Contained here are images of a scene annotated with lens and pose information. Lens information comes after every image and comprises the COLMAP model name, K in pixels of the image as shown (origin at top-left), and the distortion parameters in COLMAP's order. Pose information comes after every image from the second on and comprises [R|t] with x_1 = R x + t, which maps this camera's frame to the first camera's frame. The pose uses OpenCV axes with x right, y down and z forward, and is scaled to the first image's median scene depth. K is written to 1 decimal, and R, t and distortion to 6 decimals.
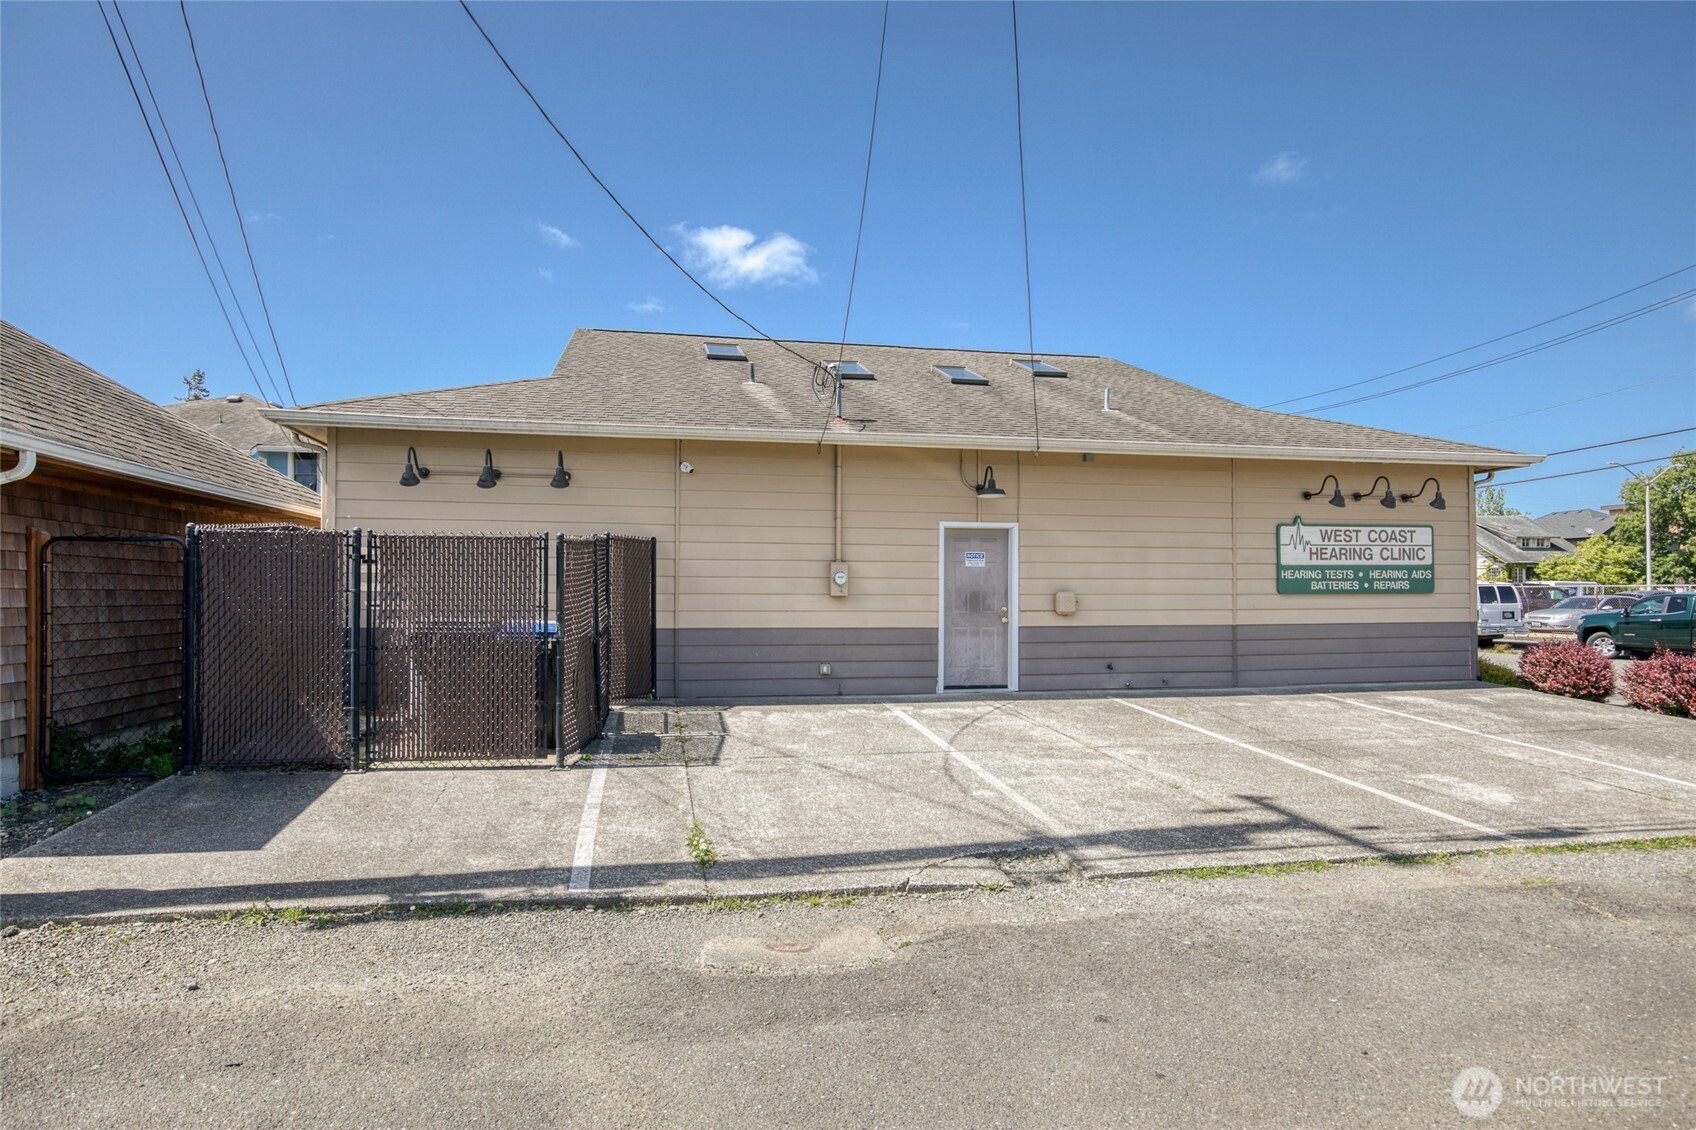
lens RADIAL K [[1017.2, 0, 849.4], [0, 1017.2, 575.9], [0, 0, 1]] dist [-0.006472, -0.001905]
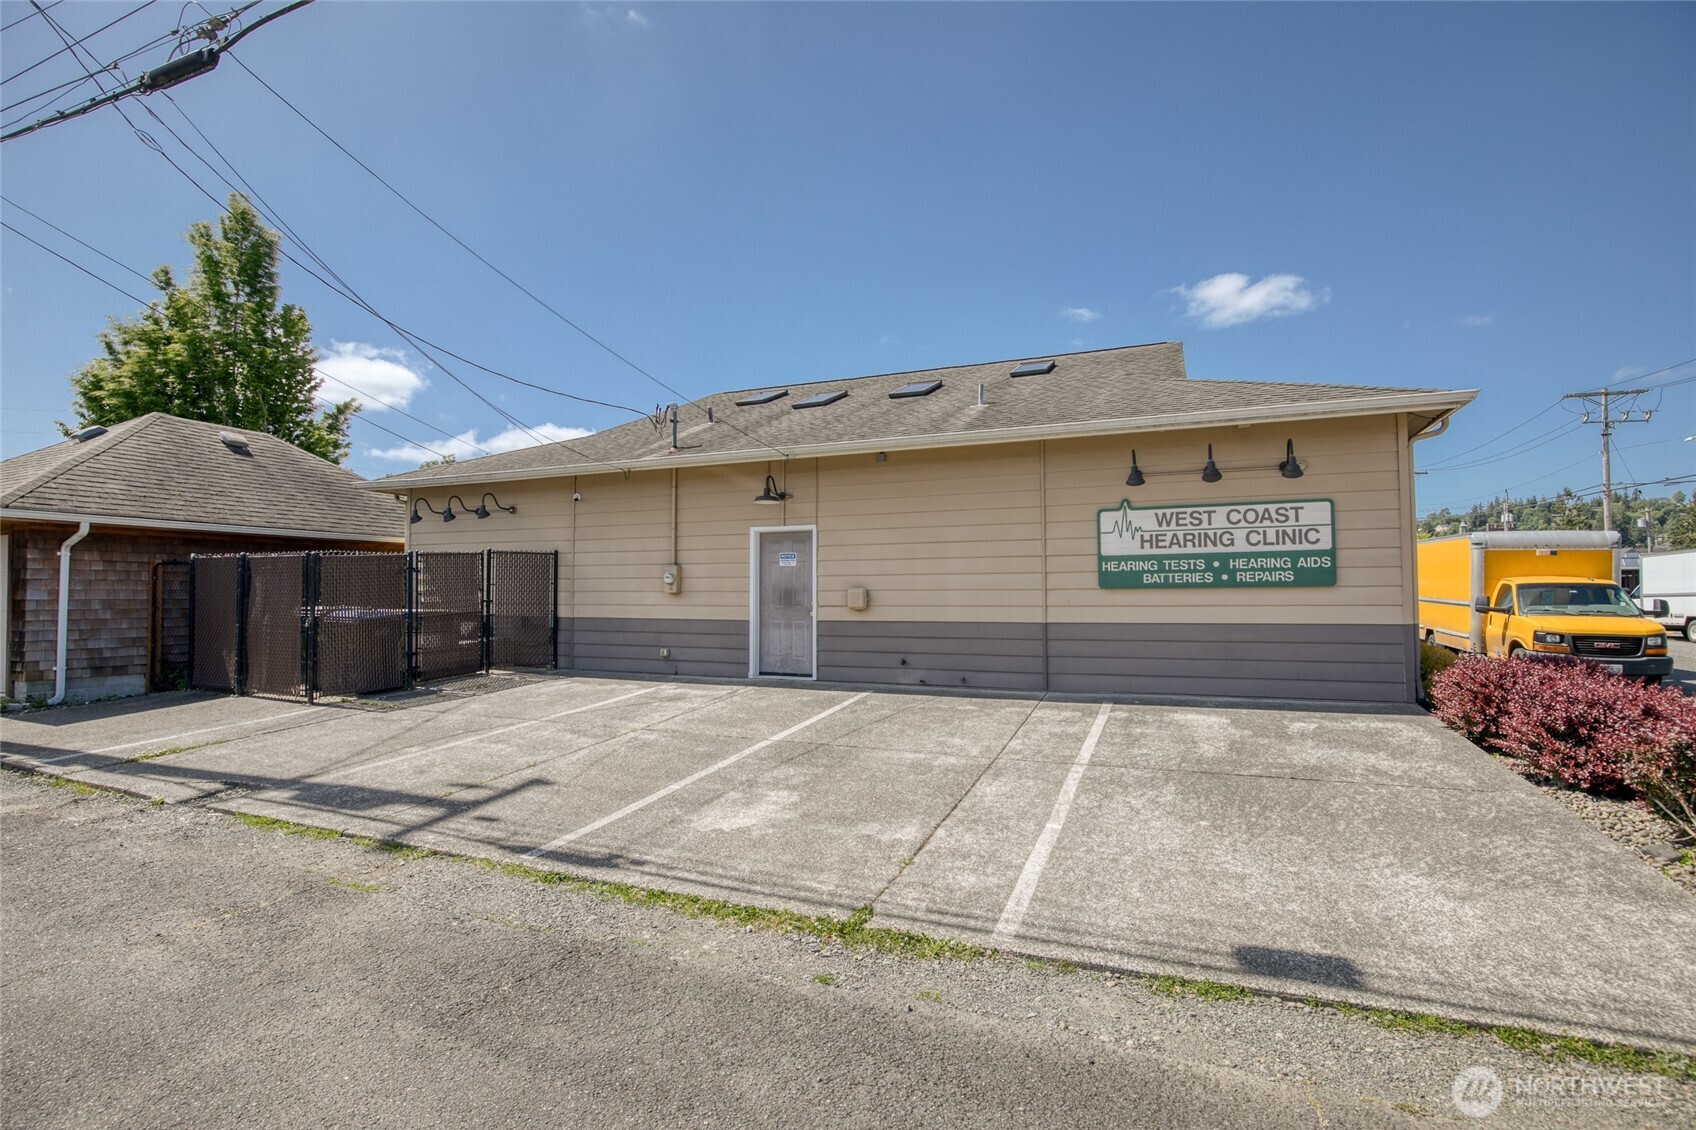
lens RADIAL K [[794.7, 0, 843.5], [0, 794.7, 566.5], [0, 0, 1]] dist [-0.031154, 0.005913]
pose [[0.817475, -0.023119, -0.575500, 0.635772], [0.013904, 0.999695, -0.020409, 0.009473], [0.575796, 0.008682, 0.817547, 0.307300]]
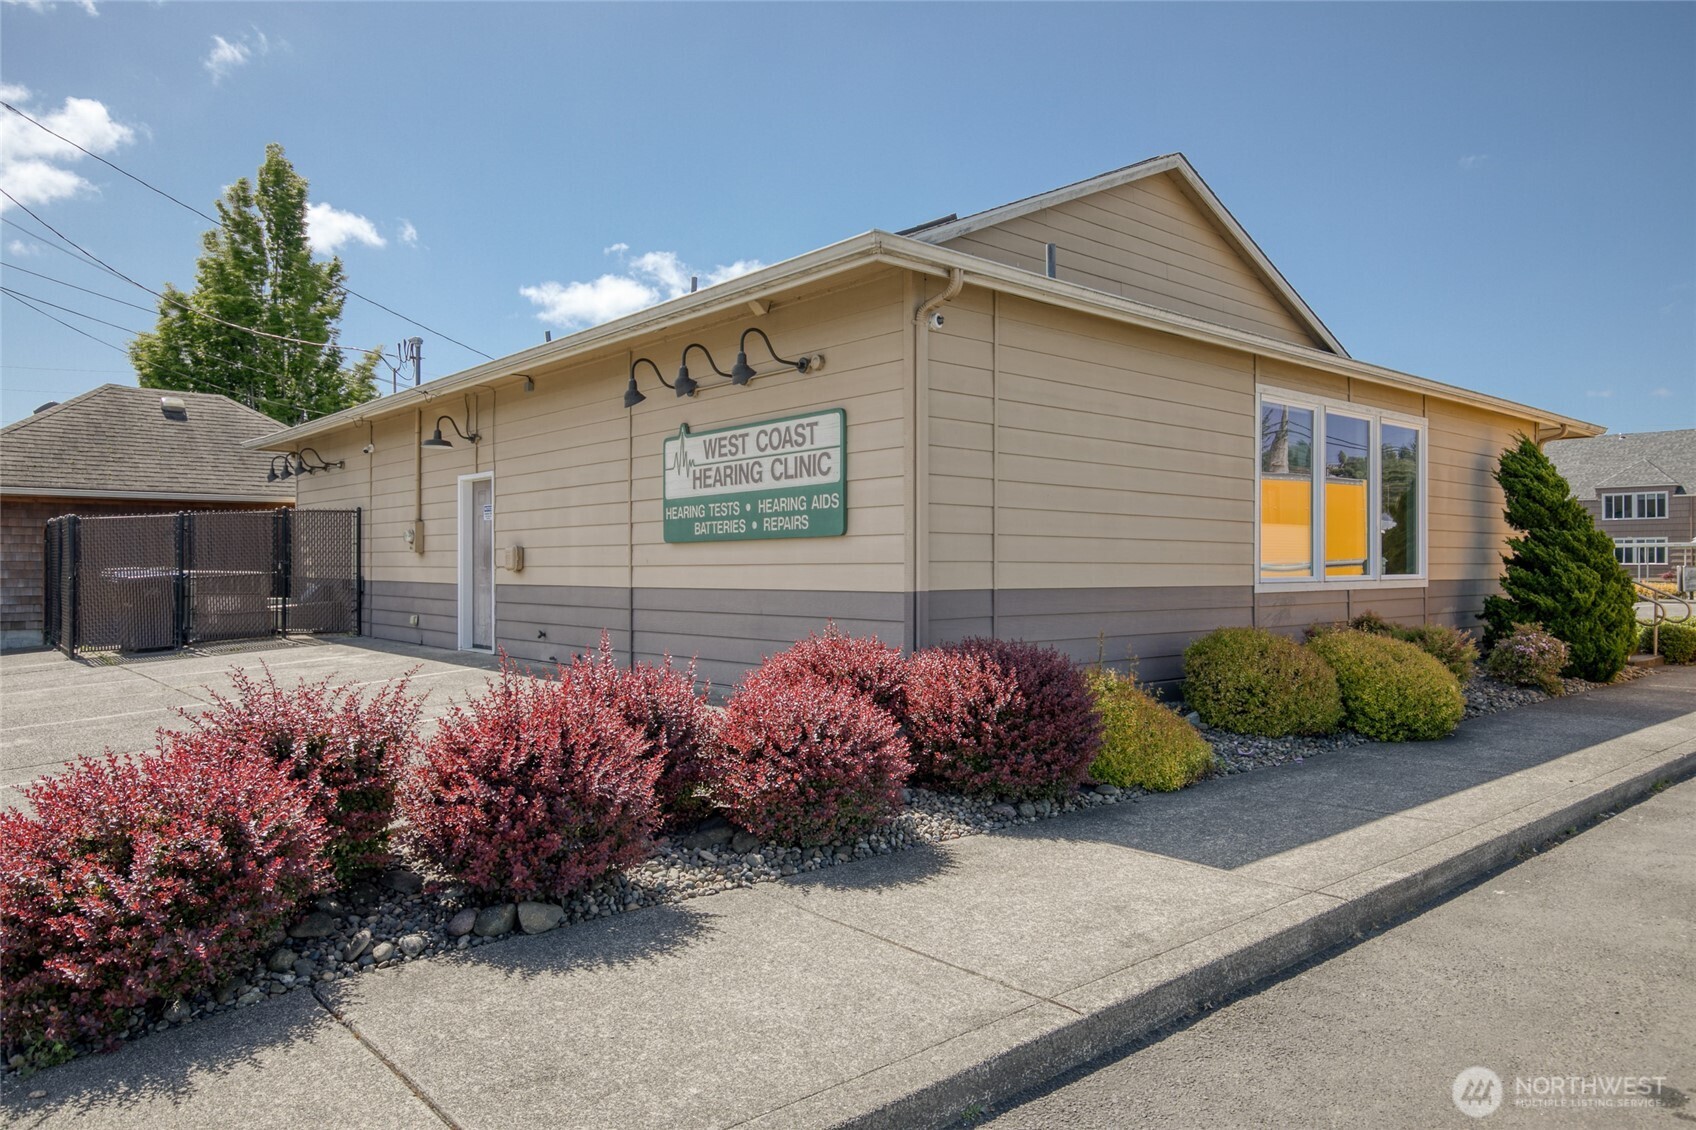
lens RADIAL K [[1106.0, 0, 850.4], [0, 1106.0, 554.7], [0, 0, 1]] dist [-0.002958, -0.001014]
pose [[0.487151, -0.009767, -0.873263, 1.117690], [0.018920, 0.999821, -0.000628, 0.028265], [0.873113, -0.016216, 0.487249, 0.748546]]
